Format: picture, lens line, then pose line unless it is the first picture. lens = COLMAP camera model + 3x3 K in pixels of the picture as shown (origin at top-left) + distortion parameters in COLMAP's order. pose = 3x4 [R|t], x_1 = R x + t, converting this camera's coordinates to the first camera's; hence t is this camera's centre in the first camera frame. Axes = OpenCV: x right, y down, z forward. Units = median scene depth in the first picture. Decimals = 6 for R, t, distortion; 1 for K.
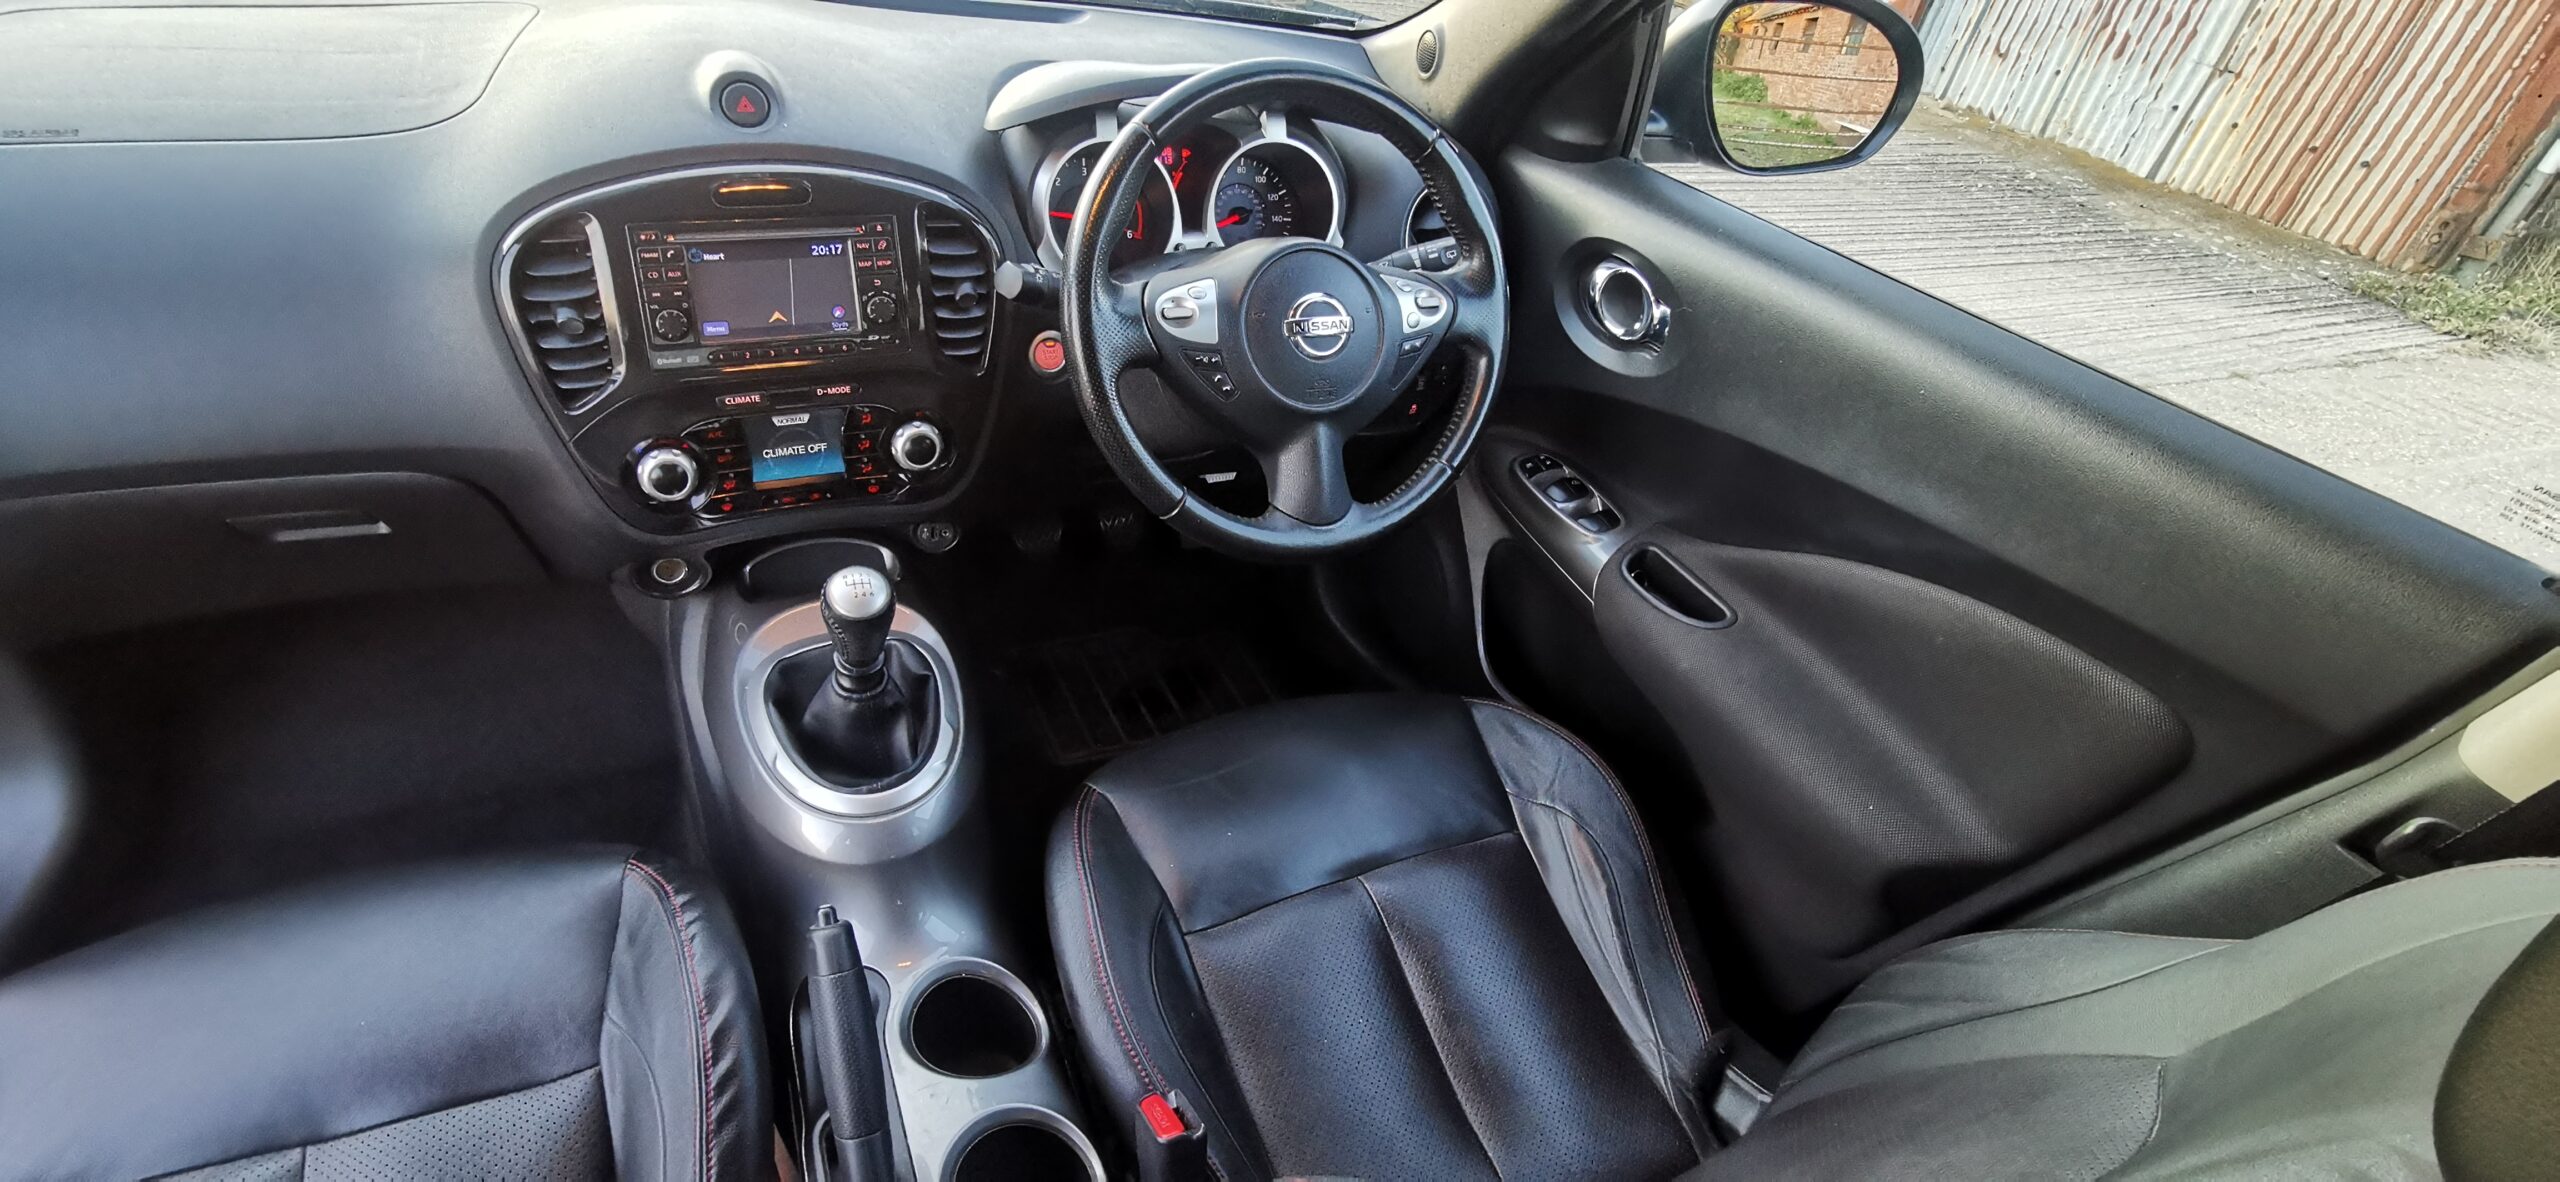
lens RADIAL K [[1254.1, 0, 1280.0], [0, 1254.1, 591.0], [0, 0, 1]] dist [-0.051636, 0.052486]
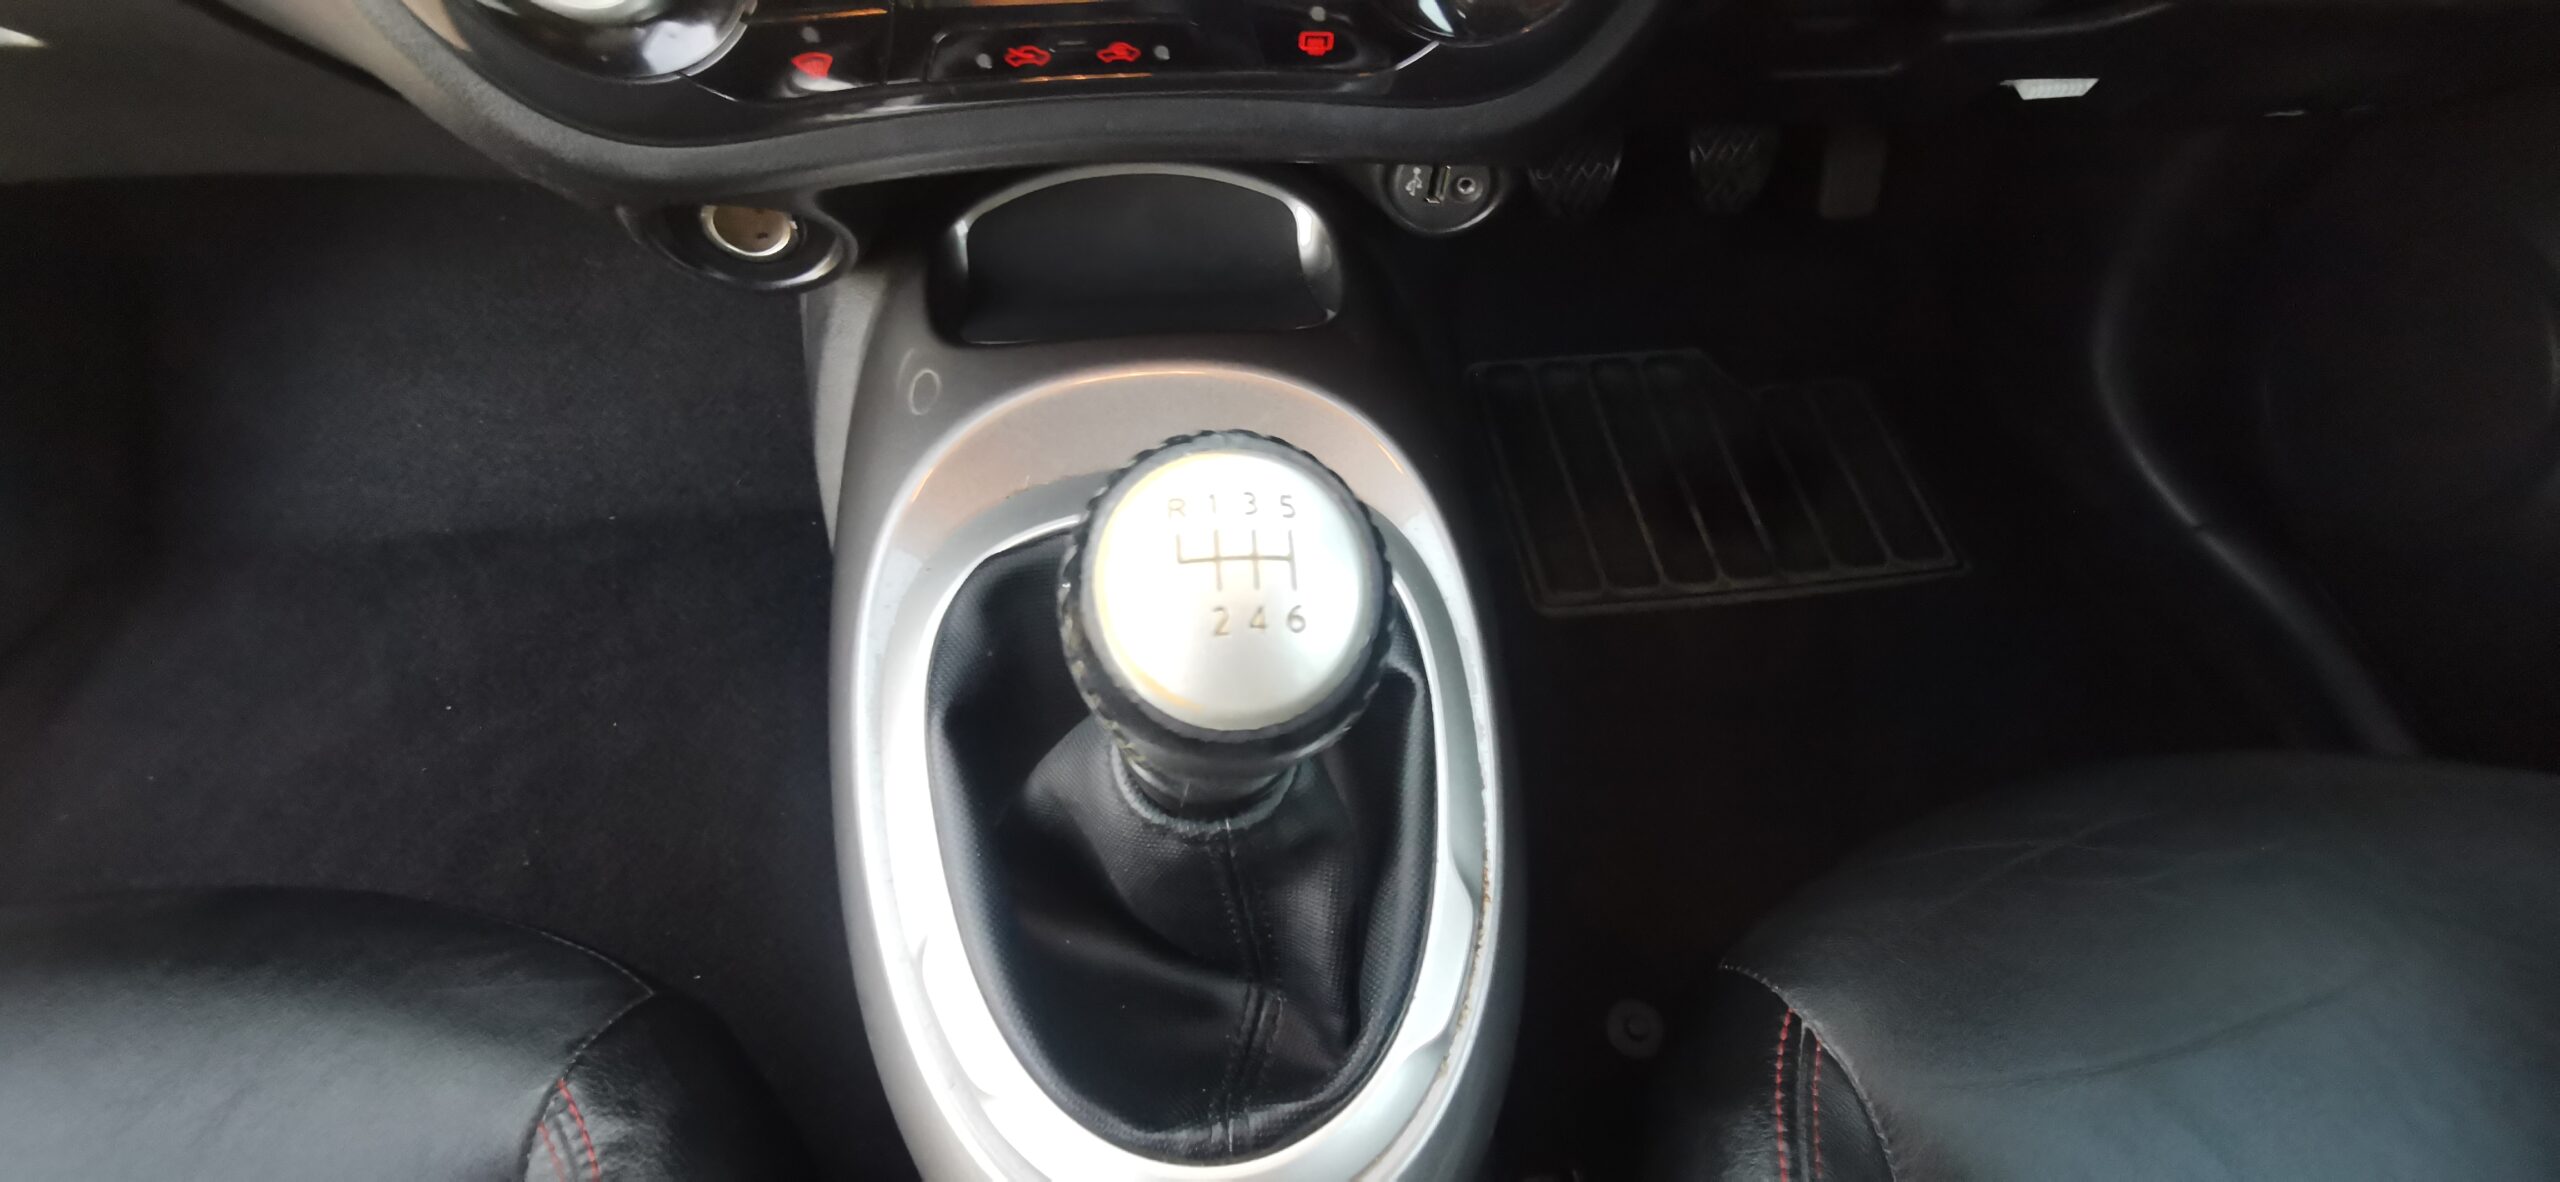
lens RADIAL K [[1254.1, 0, 1280.0], [0, 1254.1, 591.0], [0, 0, 1]] dist [-0.051636, 0.052486]
pose [[0.953962, 0.193587, -0.229087, -0.258260], [-0.110918, 0.937363, 0.330223, -0.060590], [0.278665, -0.289610, 0.915681, 0.743729]]
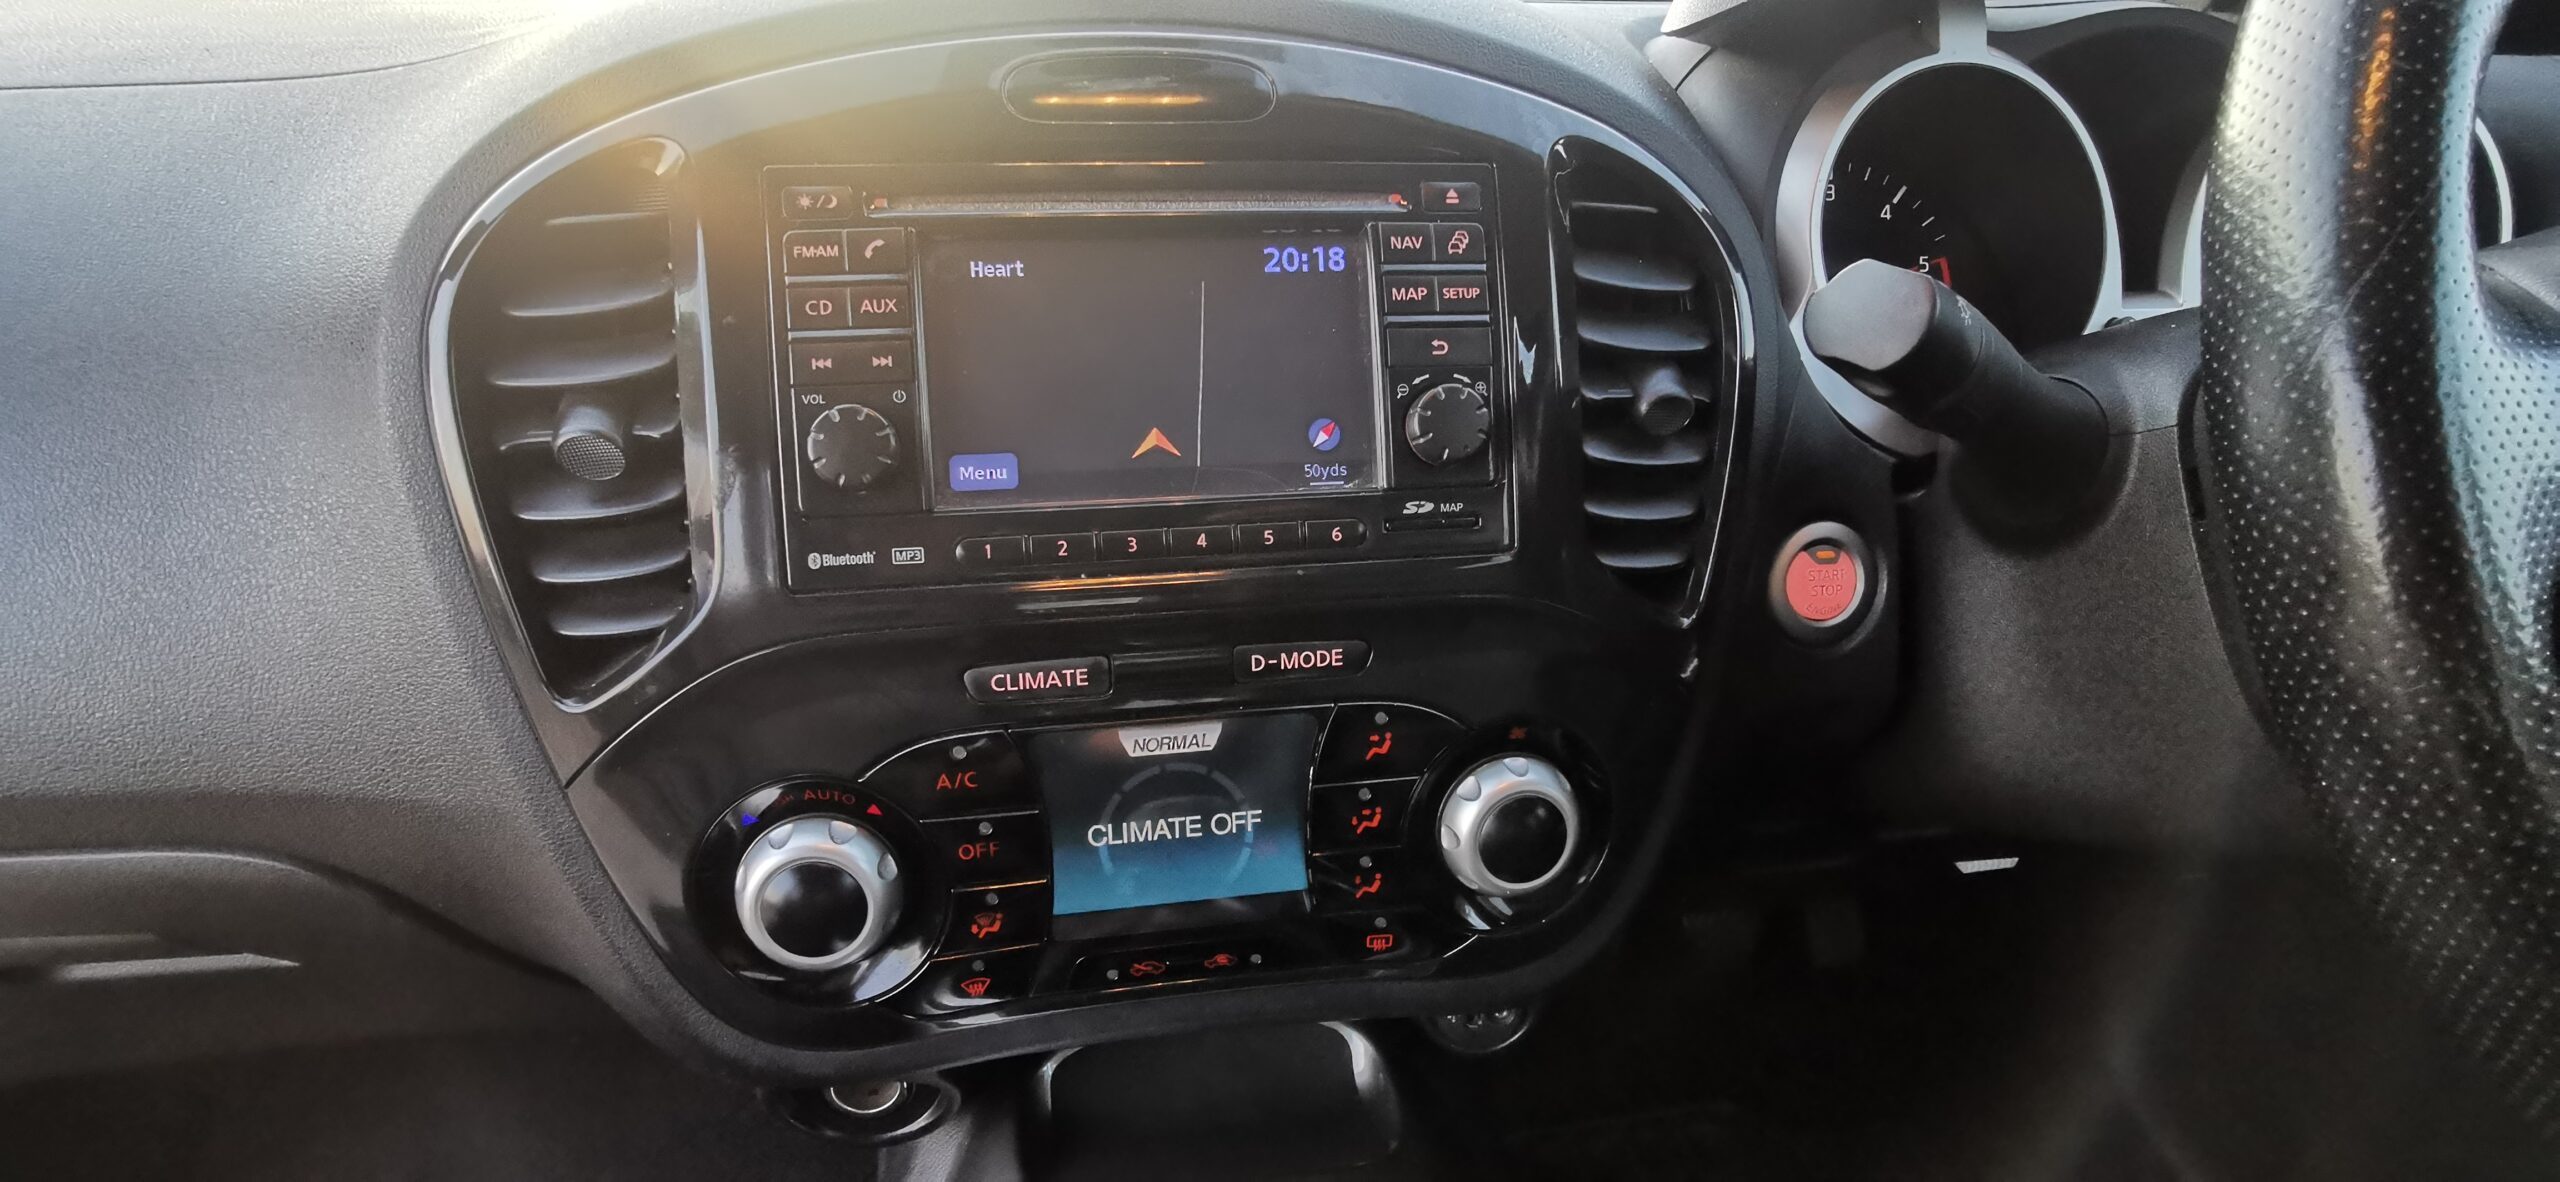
lens RADIAL K [[1254.1, 0, 1280.0], [0, 1254.1, 591.0], [0, 0, 1]] dist [-0.051636, 0.052486]
pose [[0.958817, -0.004198, -0.283993, -0.266601], [-0.062562, 0.972211, -0.225592, -0.102345], [0.277048, 0.234068, 0.931910, 0.679784]]
